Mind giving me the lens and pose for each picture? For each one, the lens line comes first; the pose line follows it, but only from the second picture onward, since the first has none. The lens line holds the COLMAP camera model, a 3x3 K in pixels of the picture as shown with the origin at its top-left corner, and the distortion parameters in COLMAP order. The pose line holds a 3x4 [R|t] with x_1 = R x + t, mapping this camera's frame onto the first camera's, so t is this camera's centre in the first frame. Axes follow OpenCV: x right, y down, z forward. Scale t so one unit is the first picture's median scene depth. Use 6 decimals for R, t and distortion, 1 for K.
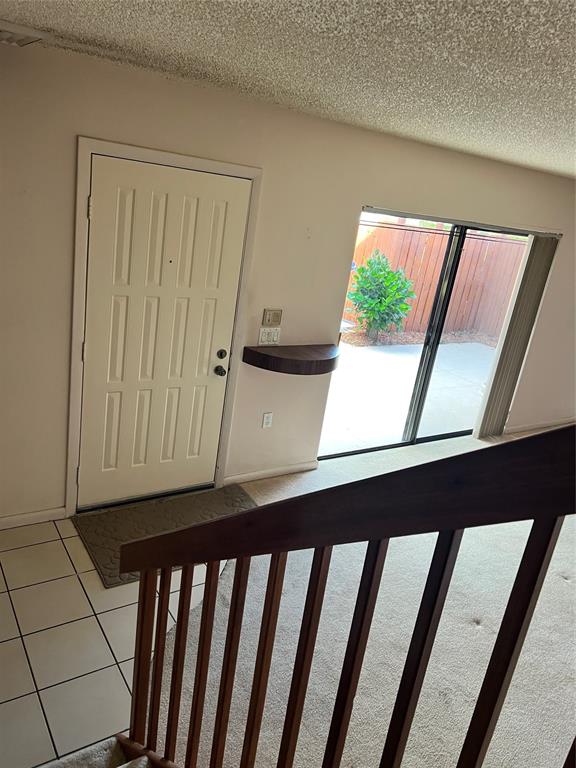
lens RADIAL K [[574.3, 0, 288.0], [0, 574.3, 384.0], [0, 0, 1]] dist [0.053850, -0.001680]
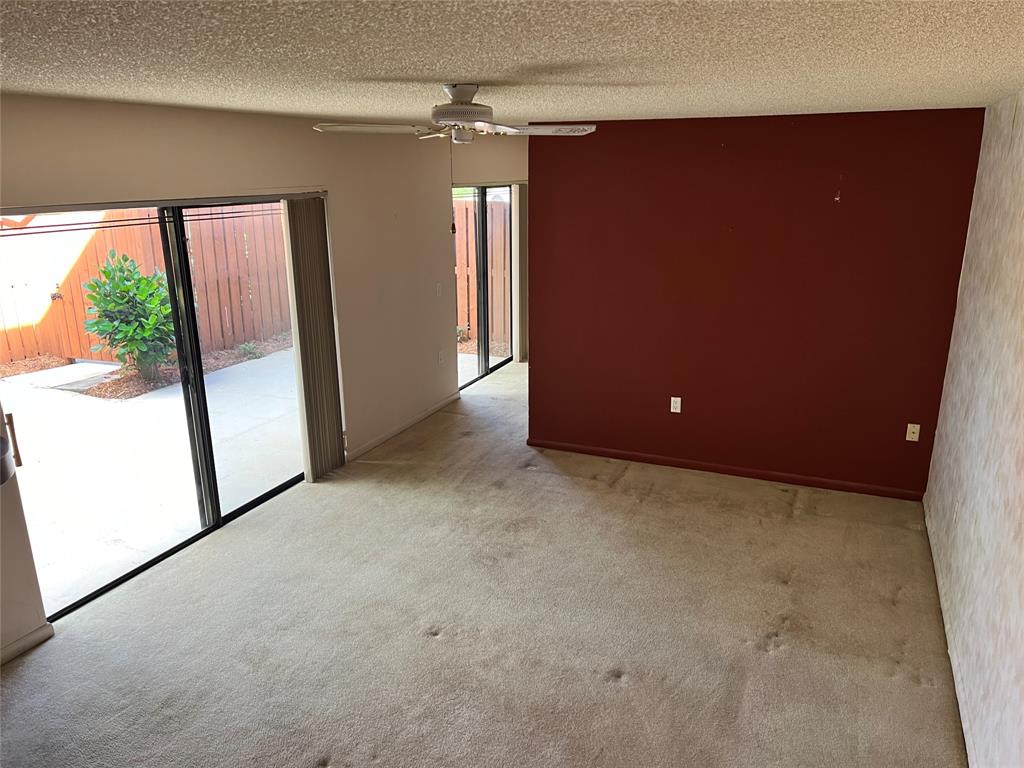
lens RADIAL K [[765.7, 0, 512.0], [0, 765.7, 384.0], [0, 0, 1]] dist [0.053850, -0.001680]
pose [[0.841957, -0.300962, 0.447805, 0.150343], [0.303275, 0.950434, 0.068557, -0.013827], [-0.446242, 0.078086, 0.891499, 0.019723]]
